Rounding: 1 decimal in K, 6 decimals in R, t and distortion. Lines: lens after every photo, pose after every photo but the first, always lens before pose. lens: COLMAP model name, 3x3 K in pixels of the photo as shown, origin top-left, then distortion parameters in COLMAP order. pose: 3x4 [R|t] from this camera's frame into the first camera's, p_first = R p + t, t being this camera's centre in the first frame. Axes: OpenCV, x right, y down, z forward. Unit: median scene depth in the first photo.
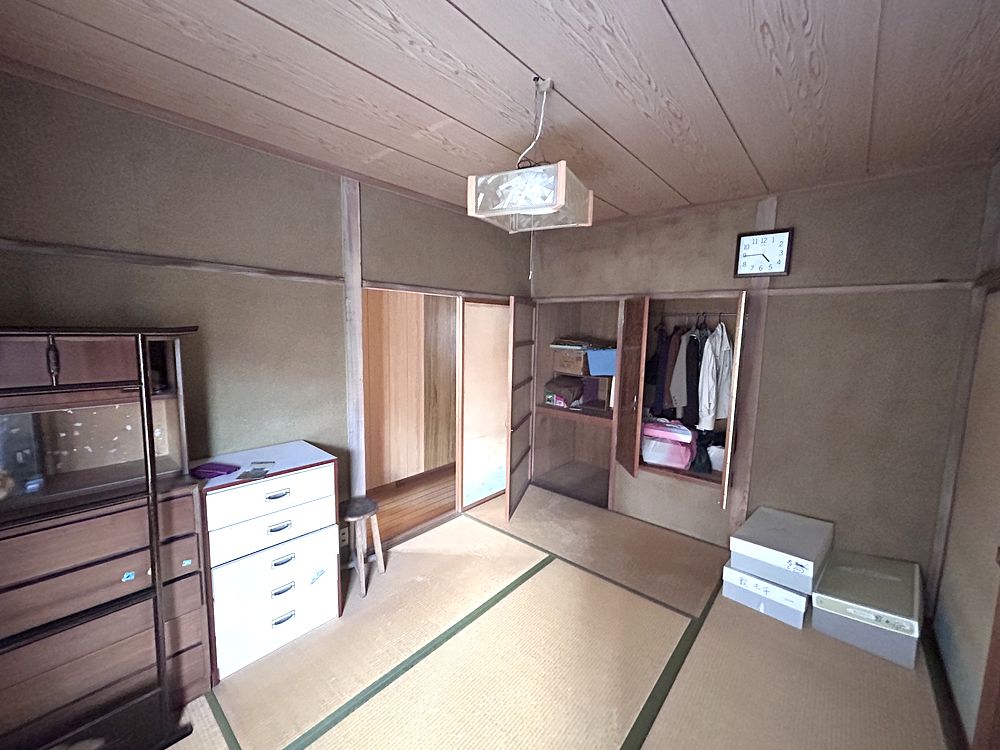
lens RADIAL K [[403.8, 0, 497.6], [0, 403.8, 373.9], [0, 0, 1]] dist [0.004487, -0.001352]
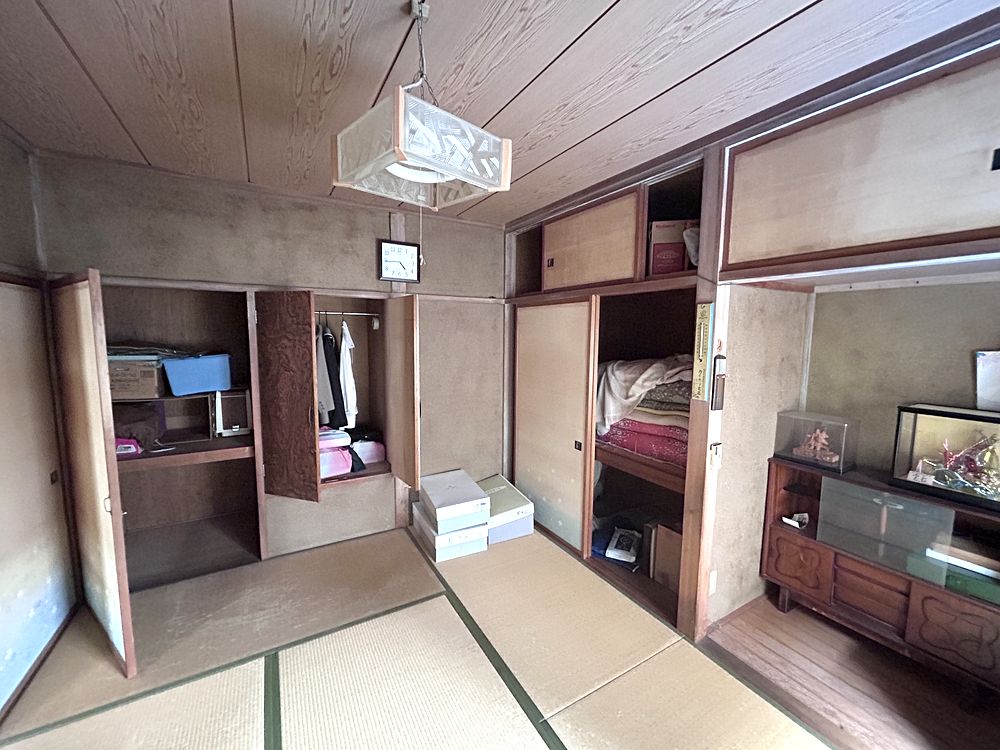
lens RADIAL K [[403.8, 0, 498.7], [0, 403.8, 375.4], [0, 0, 1]] dist [0.004487, -0.001352]
pose [[0.326756, -0.115074, 0.938077, -0.333389], [0.108857, 0.990537, 0.083591, -0.041725], [-0.938819, 0.074803, 0.336190, 0.353372]]
